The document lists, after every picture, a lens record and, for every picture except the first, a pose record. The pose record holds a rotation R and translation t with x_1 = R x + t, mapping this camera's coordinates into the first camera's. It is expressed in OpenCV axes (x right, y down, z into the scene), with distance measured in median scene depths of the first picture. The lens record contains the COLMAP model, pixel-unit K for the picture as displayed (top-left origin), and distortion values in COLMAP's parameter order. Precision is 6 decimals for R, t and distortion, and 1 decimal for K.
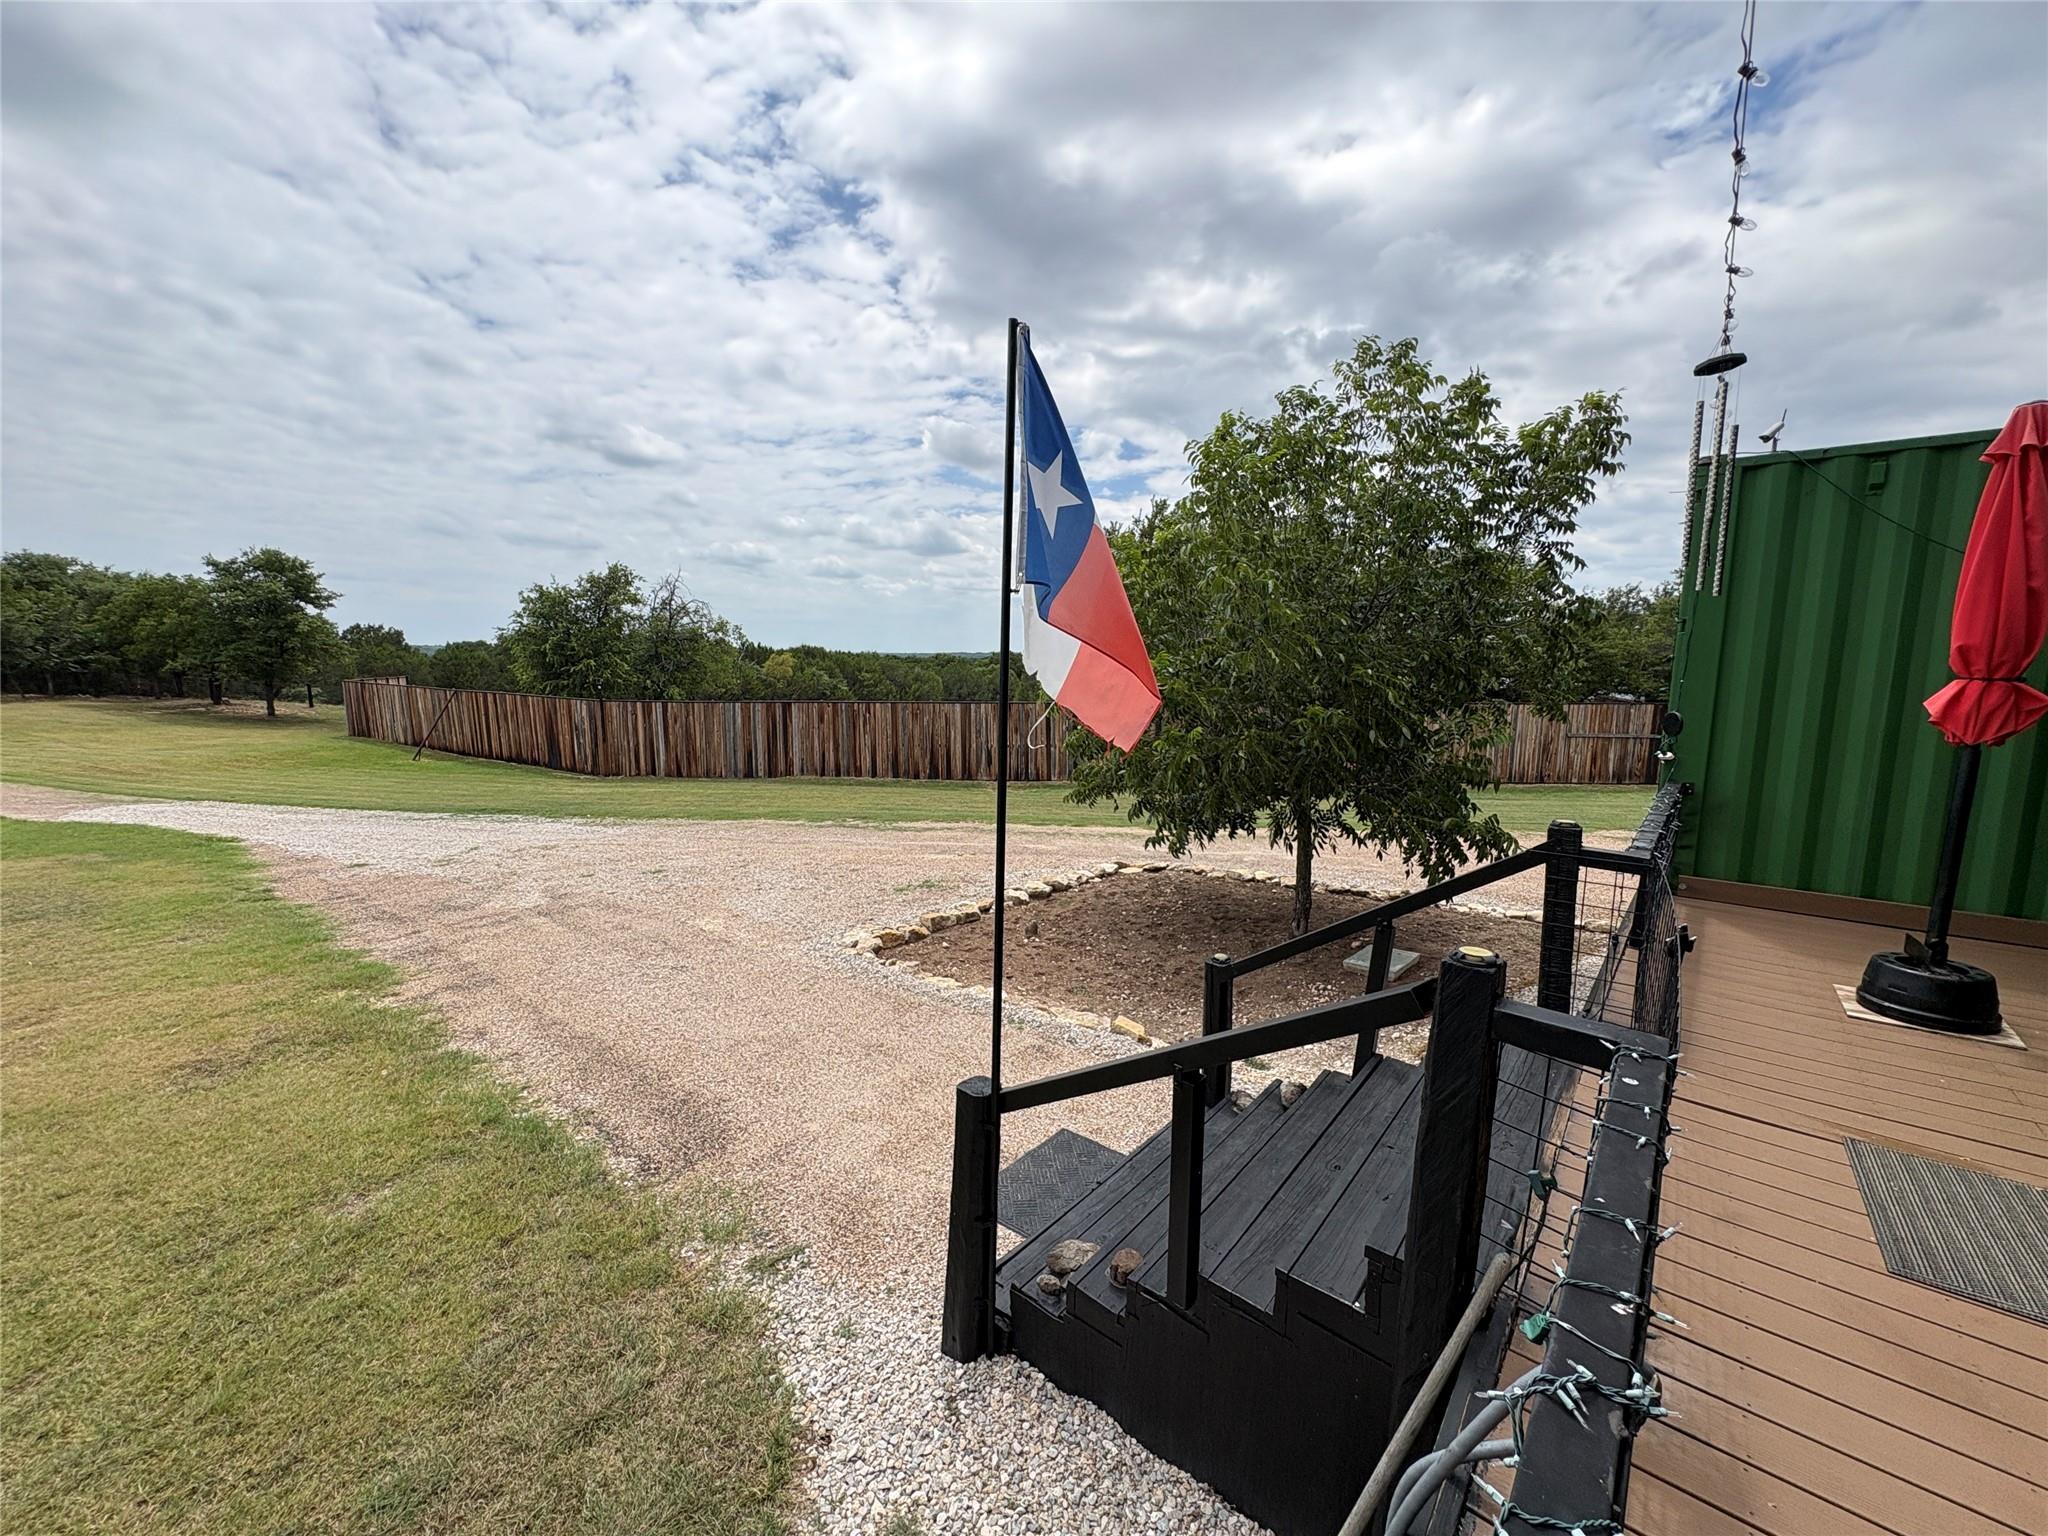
lens RADIAL K [[808.1, 0, 1029.1], [0, 808.1, 774.9], [0, 0, 1]] dist [-0.000509, 0.000514]
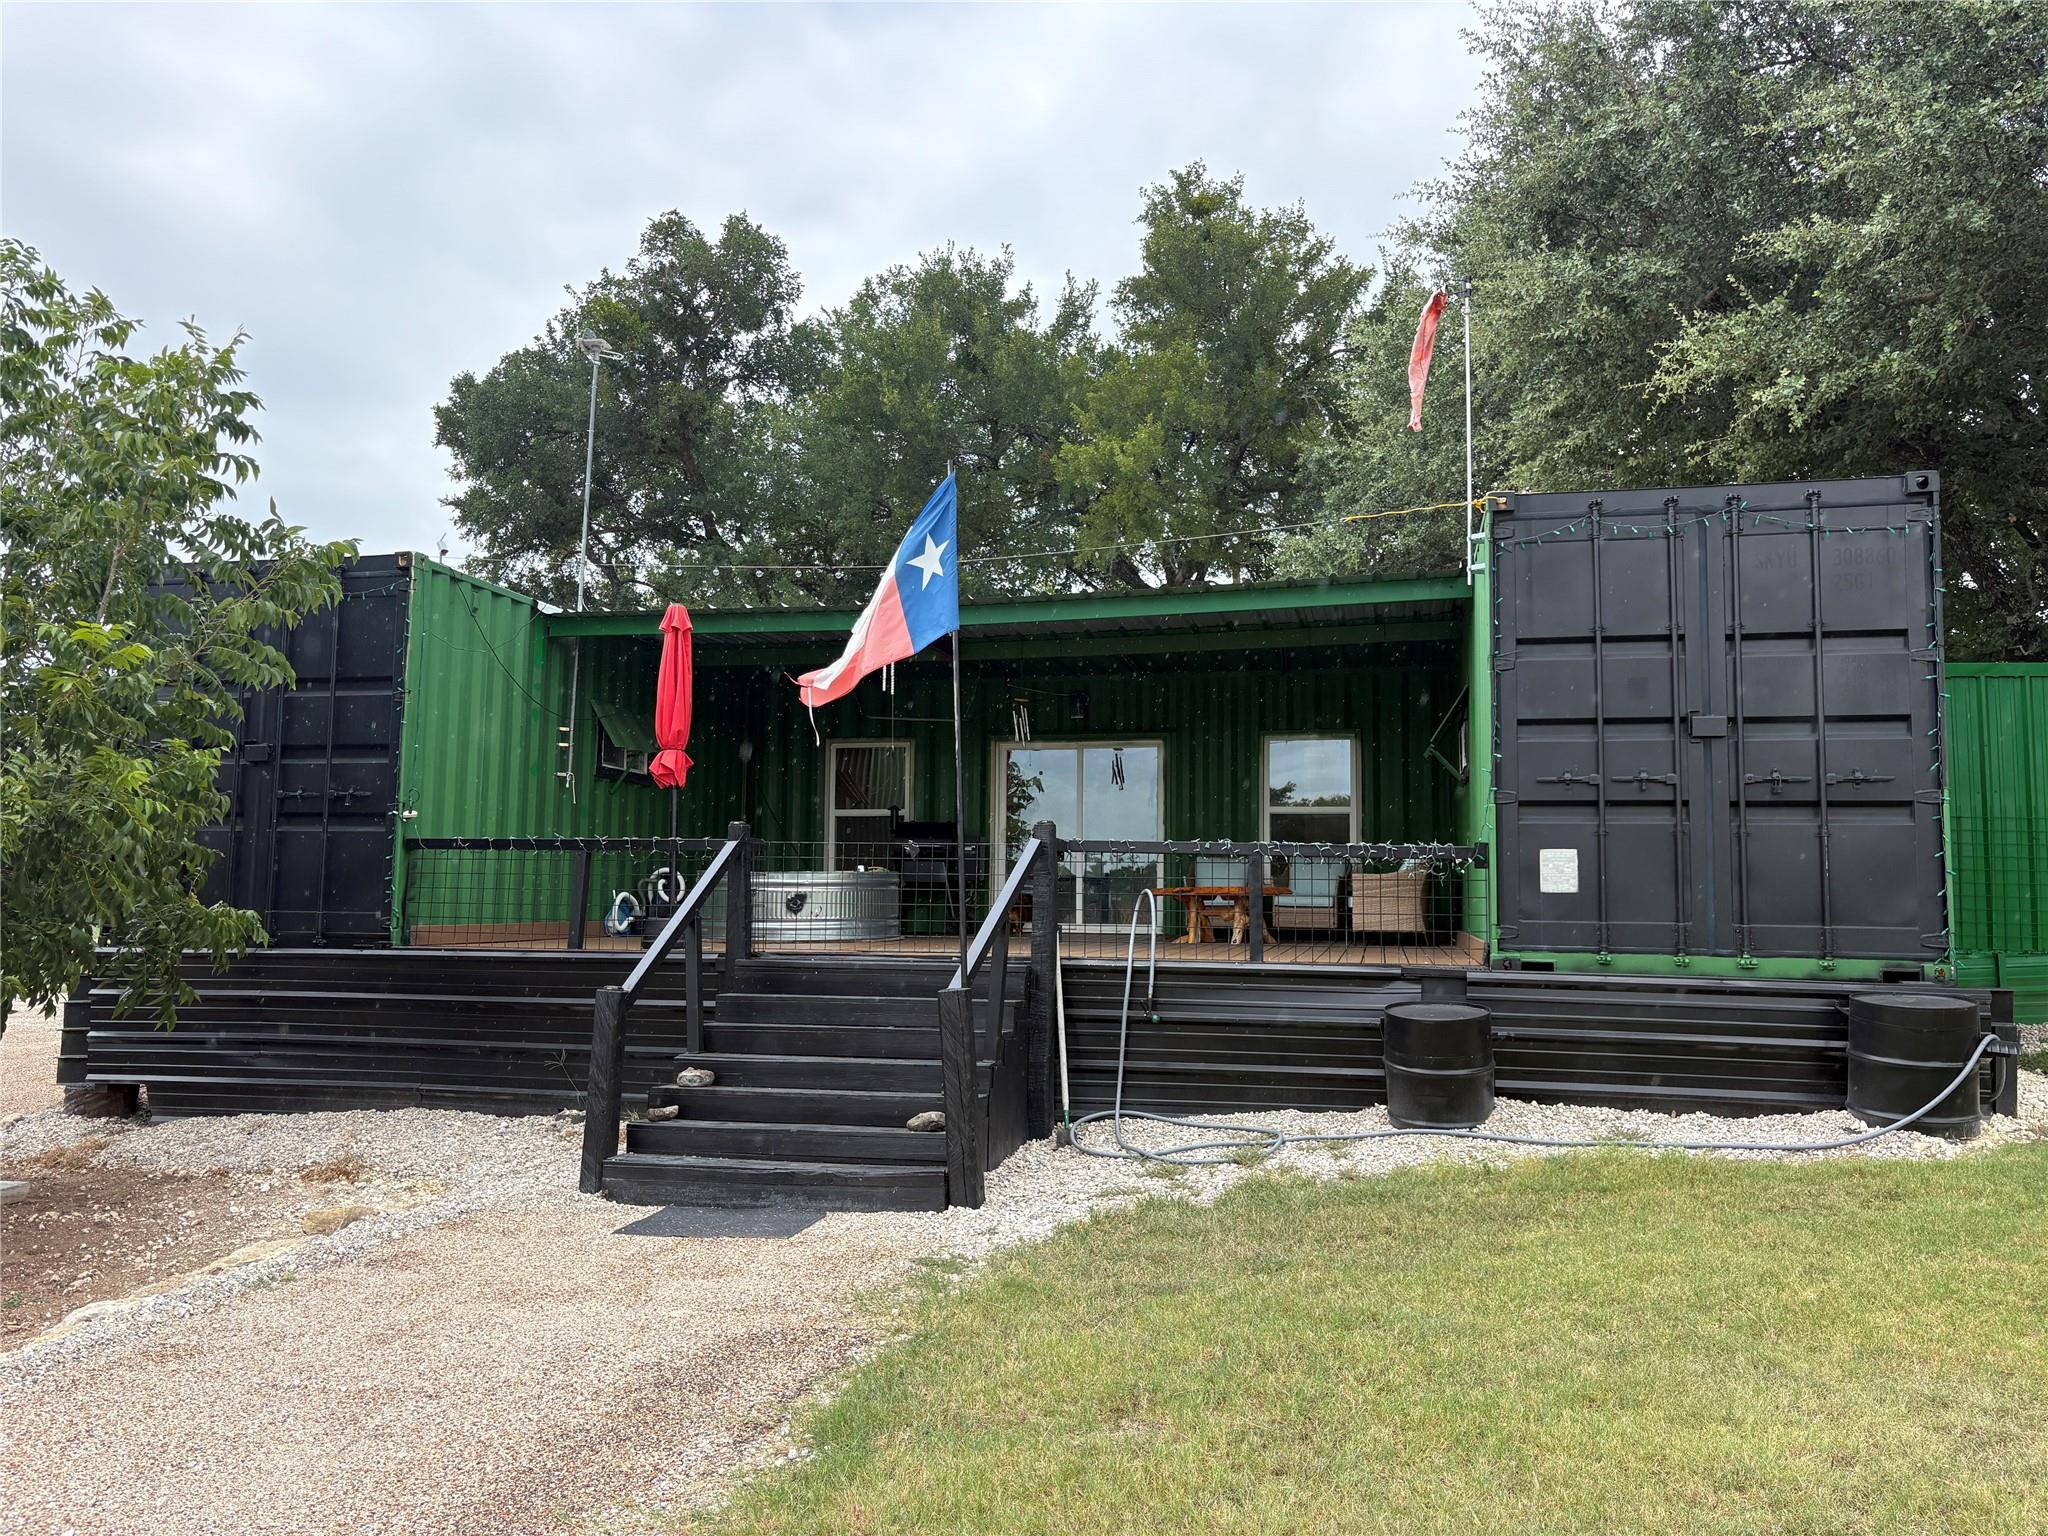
lens RADIAL K [[1555.2, 0, 1016.0], [0, 1555.2, 773.8], [0, 0, 1]] dist [0.029424, -0.016745]
pose [[-0.434361, 0.070621, 0.897966, -0.938968], [0.115022, 0.993109, -0.022465, 0.041245], [-0.893365, 0.093528, -0.439490, 0.774848]]
